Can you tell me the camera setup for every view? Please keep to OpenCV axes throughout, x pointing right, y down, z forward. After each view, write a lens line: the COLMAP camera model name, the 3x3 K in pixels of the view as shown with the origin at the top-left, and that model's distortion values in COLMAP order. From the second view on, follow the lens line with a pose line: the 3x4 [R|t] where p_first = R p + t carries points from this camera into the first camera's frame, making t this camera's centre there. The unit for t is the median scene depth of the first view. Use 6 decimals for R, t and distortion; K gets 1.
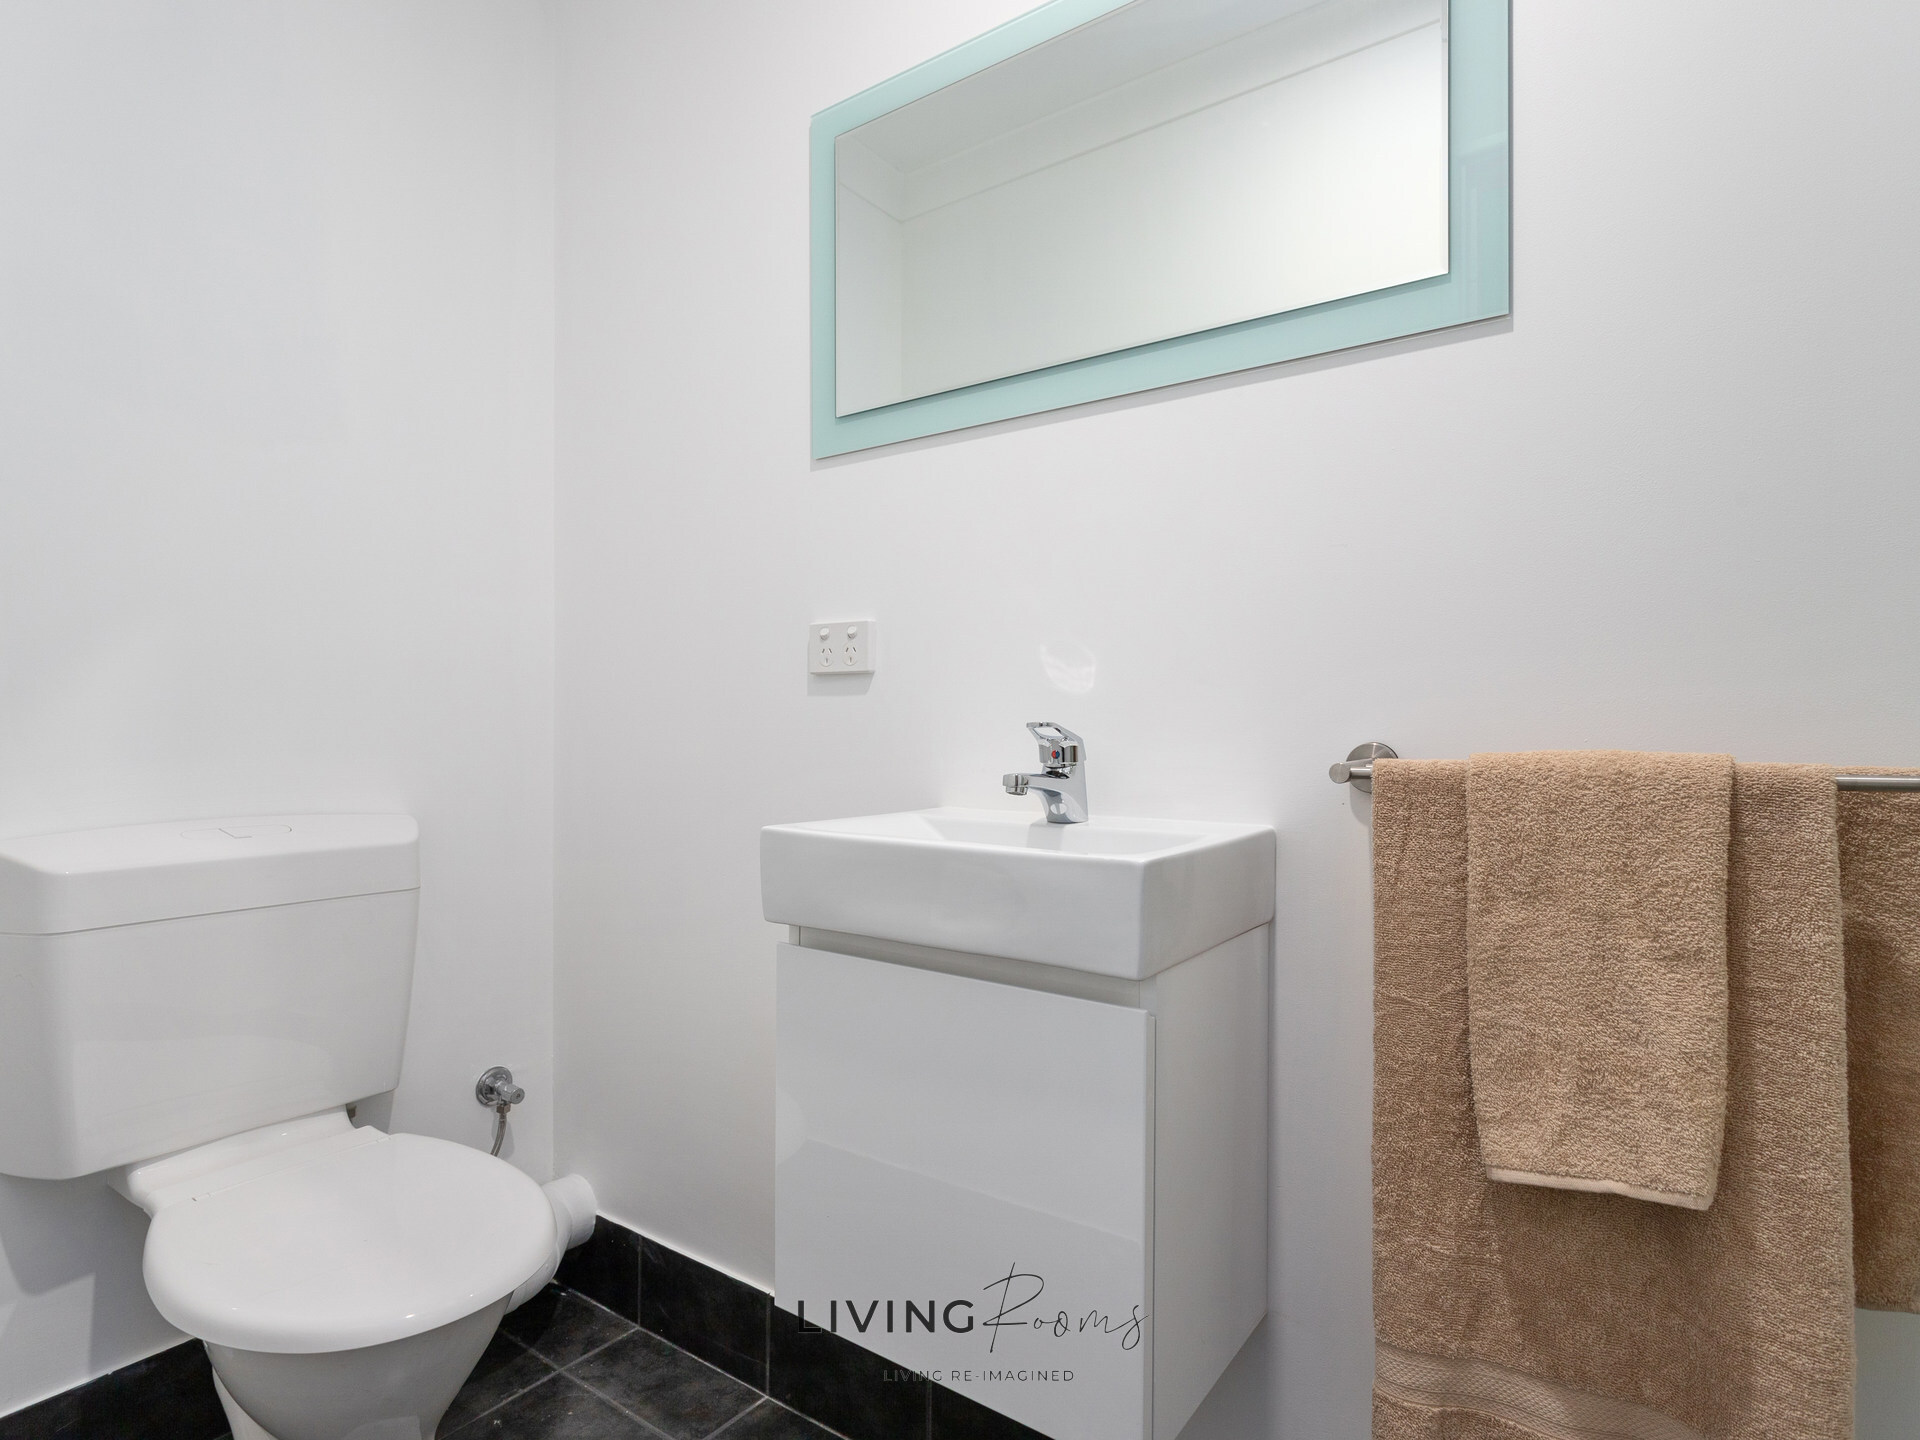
lens RADIAL K [[1030.4, 0, 960.0], [0, 1030.4, 720.0], [0, 0, 1]] dist [0.003373, 0.001149]
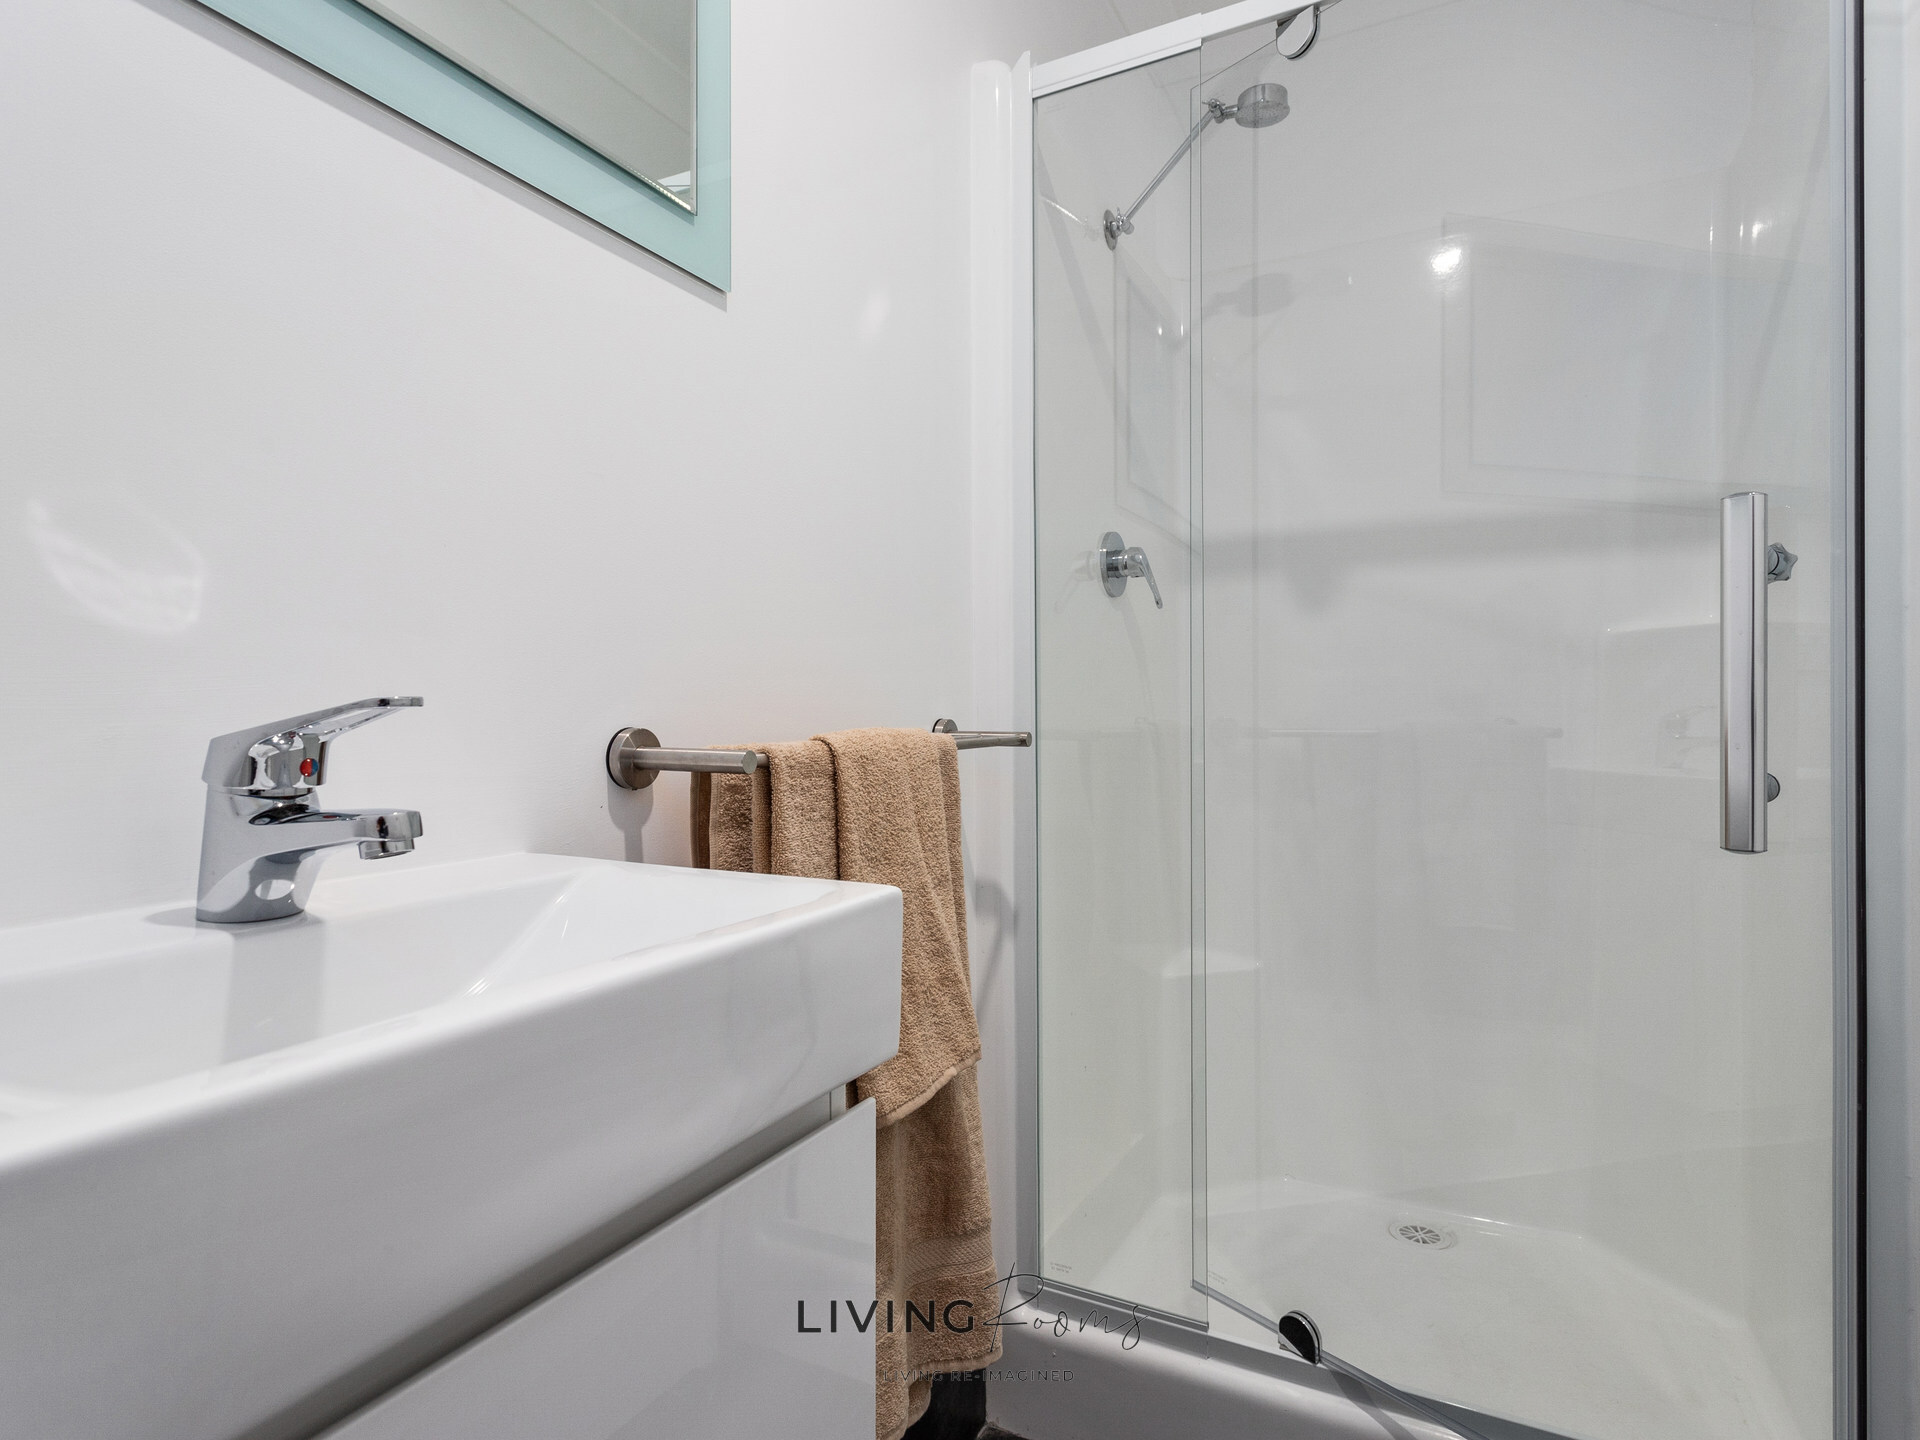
lens RADIAL K [[1030.4, 0, 960.0], [0, 1030.4, 720.0], [0, 0, 1]] dist [0.003373, 0.001149]
pose [[-0.141368, -0.003611, 0.989951, -0.448154], [0.000555, 0.999993, 0.003727, 0.012577], [-0.989957, 0.001076, -0.141365, 0.855304]]
